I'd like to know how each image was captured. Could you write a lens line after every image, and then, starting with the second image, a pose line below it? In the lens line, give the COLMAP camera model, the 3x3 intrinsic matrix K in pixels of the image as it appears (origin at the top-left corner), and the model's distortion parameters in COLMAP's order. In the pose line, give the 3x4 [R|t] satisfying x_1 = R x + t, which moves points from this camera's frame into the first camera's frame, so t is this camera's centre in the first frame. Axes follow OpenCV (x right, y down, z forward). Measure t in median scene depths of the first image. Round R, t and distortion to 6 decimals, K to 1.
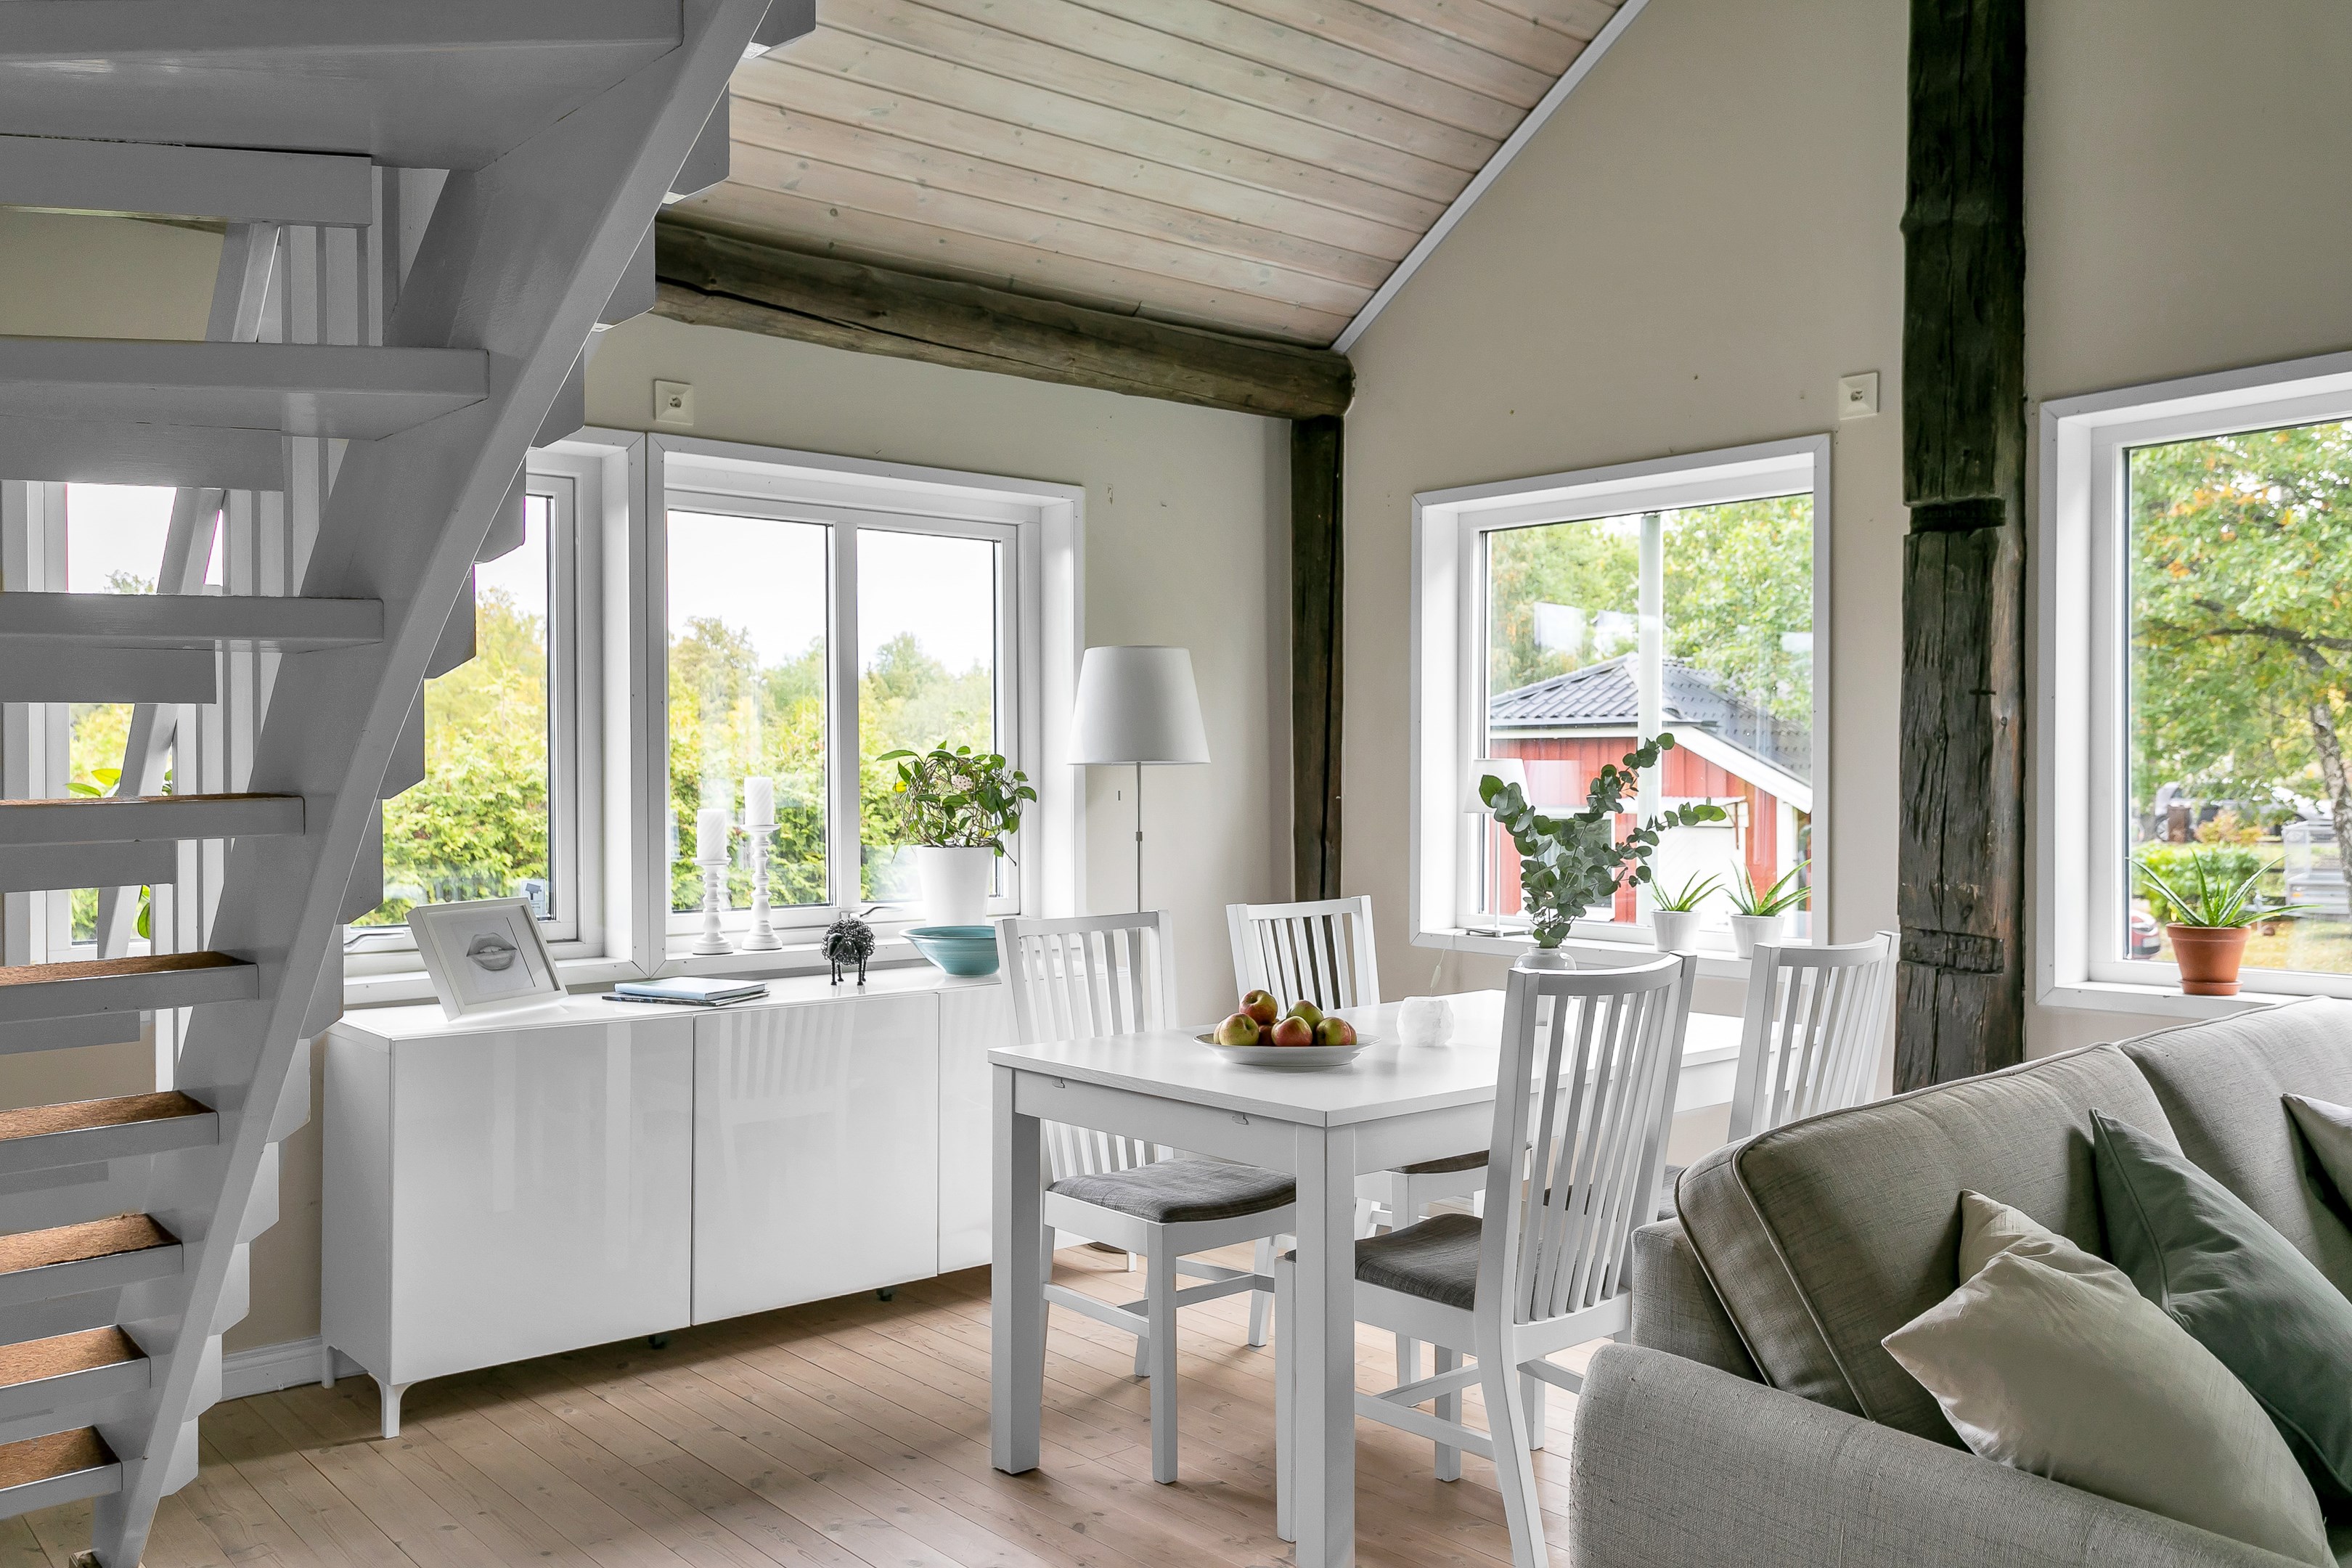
lens RADIAL K [[1866.6, 0, 1176.0], [0, 1866.6, 784.0], [0, 0, 1]] dist [0.005042, 0.005653]
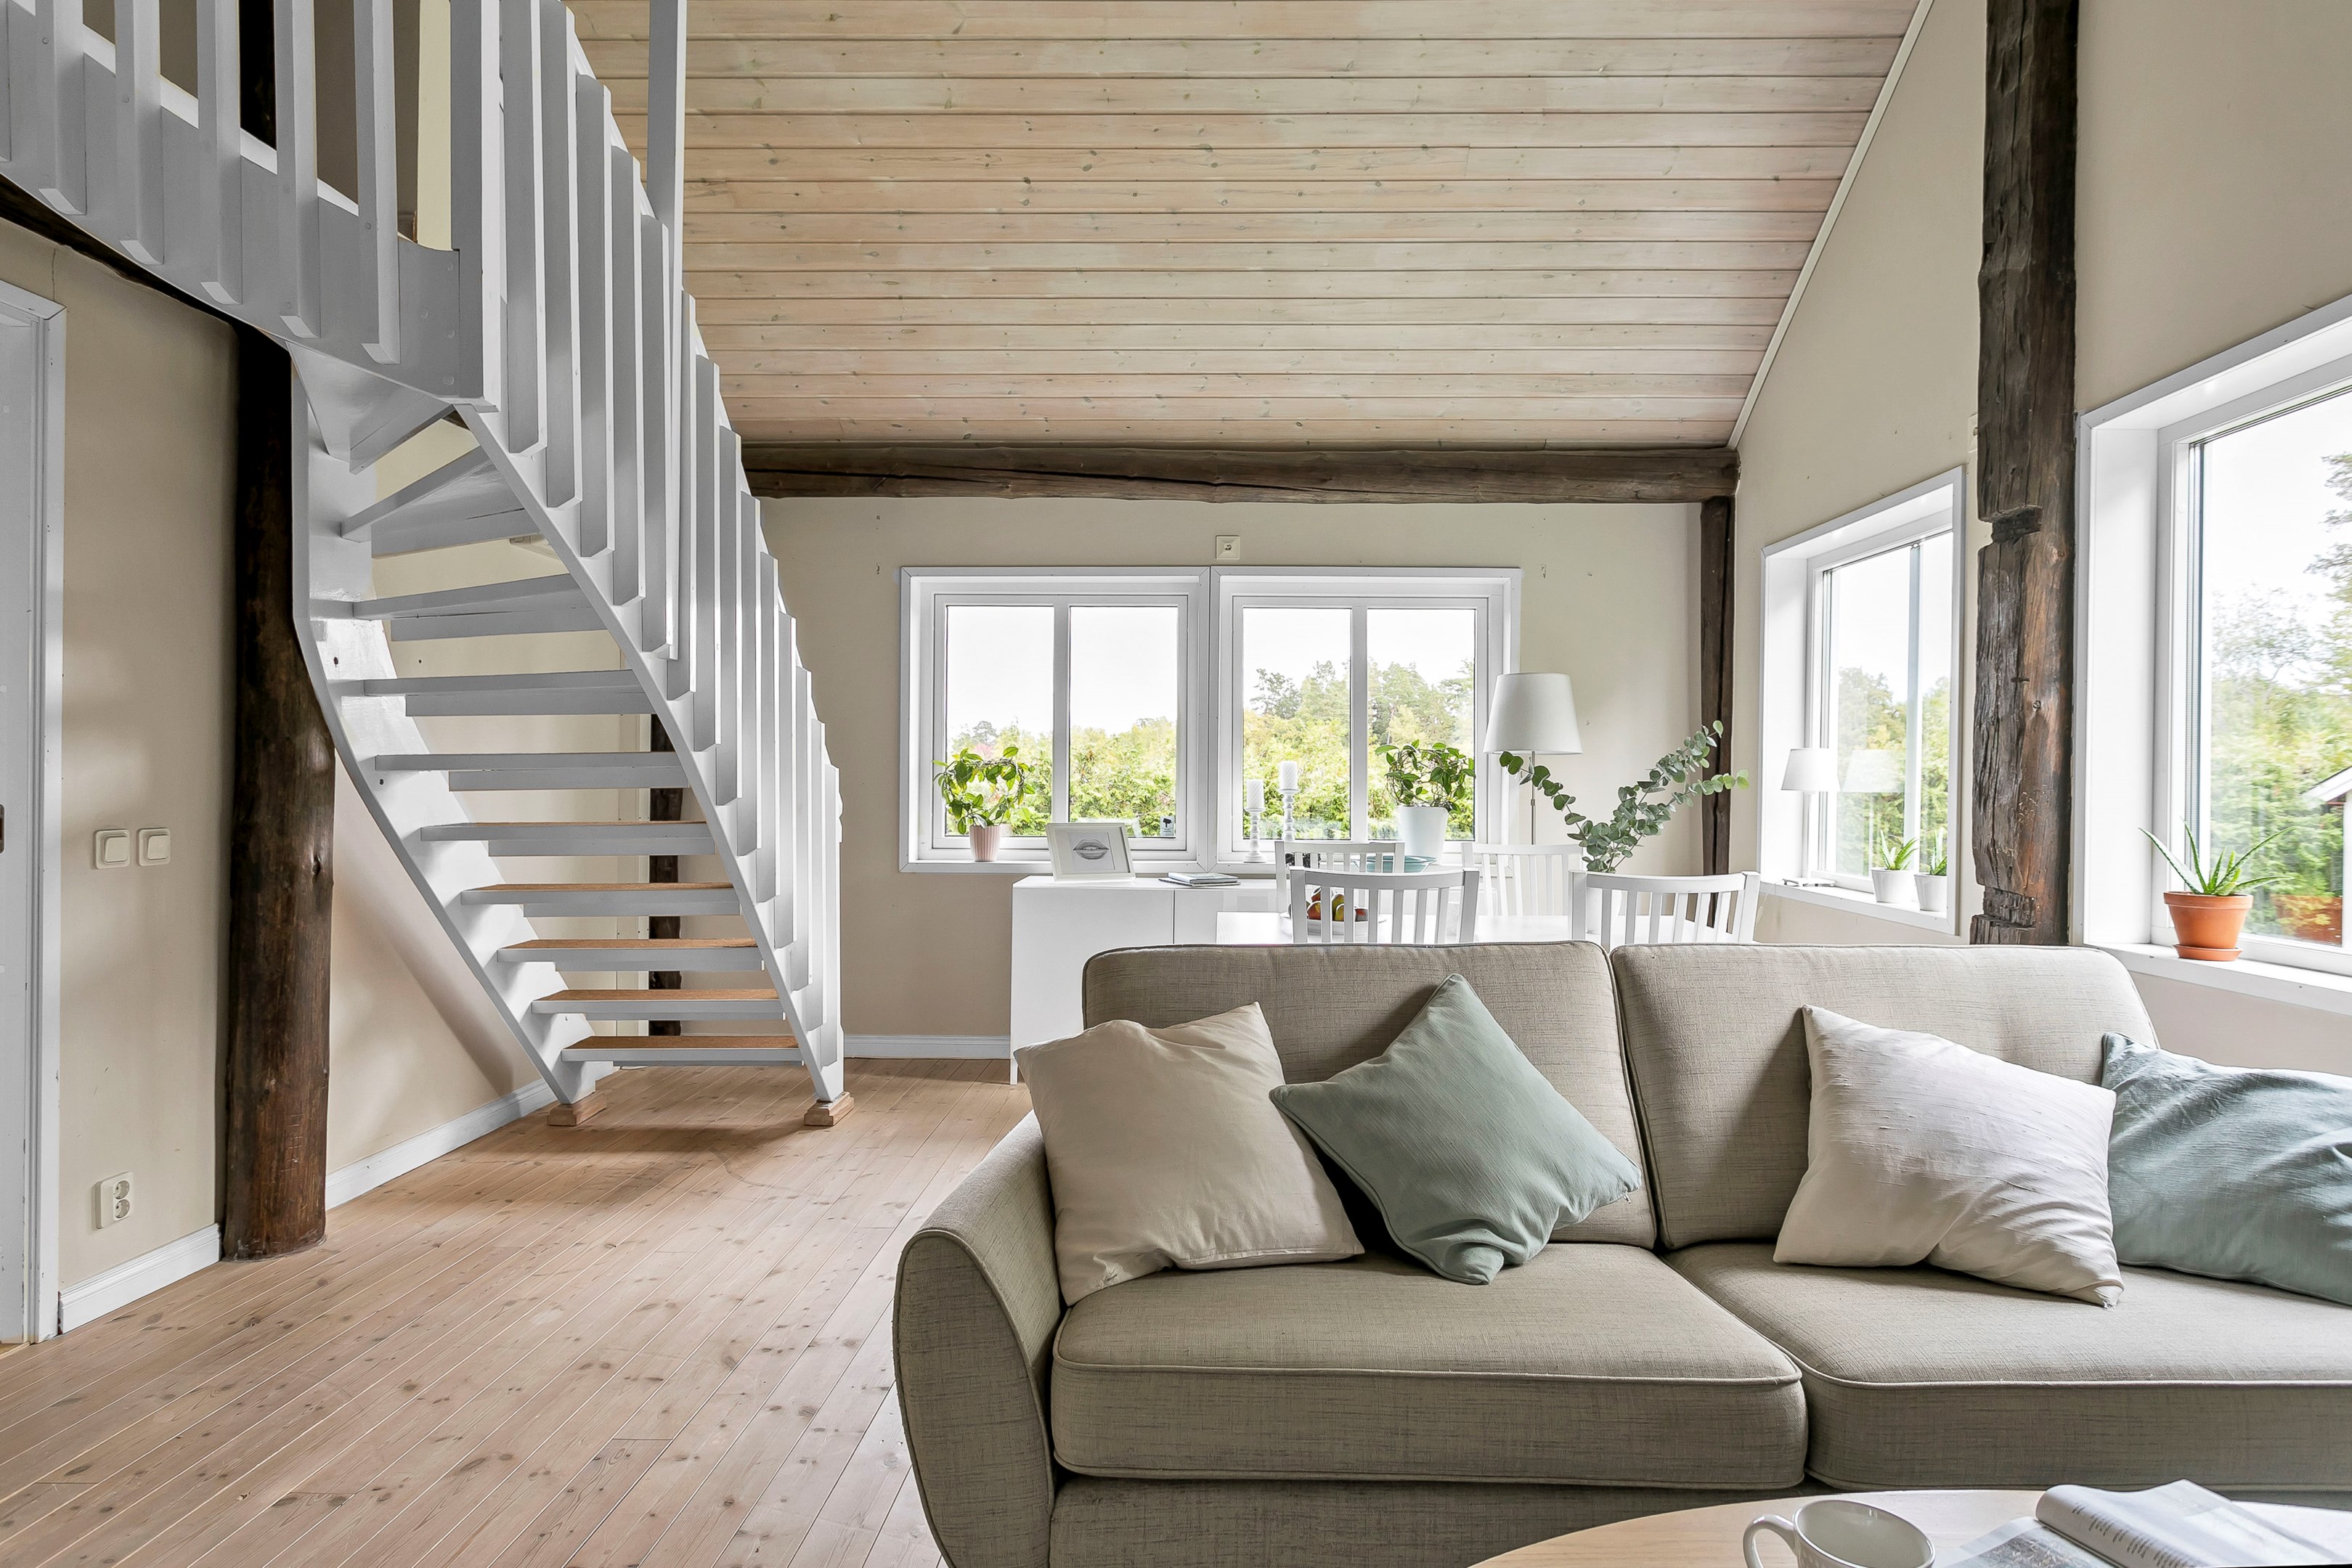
lens RADIAL K [[1285.7, 0, 1216.6], [0, 1285.7, 778.6], [0, 0, 1]] dist [-0.006013, 0.003537]
pose [[0.751877, 0.007123, -0.659265, 0.529497], [-0.012650, 0.999913, -0.003623, 0.018210], [0.659182, 0.011064, 0.751902, 0.085097]]
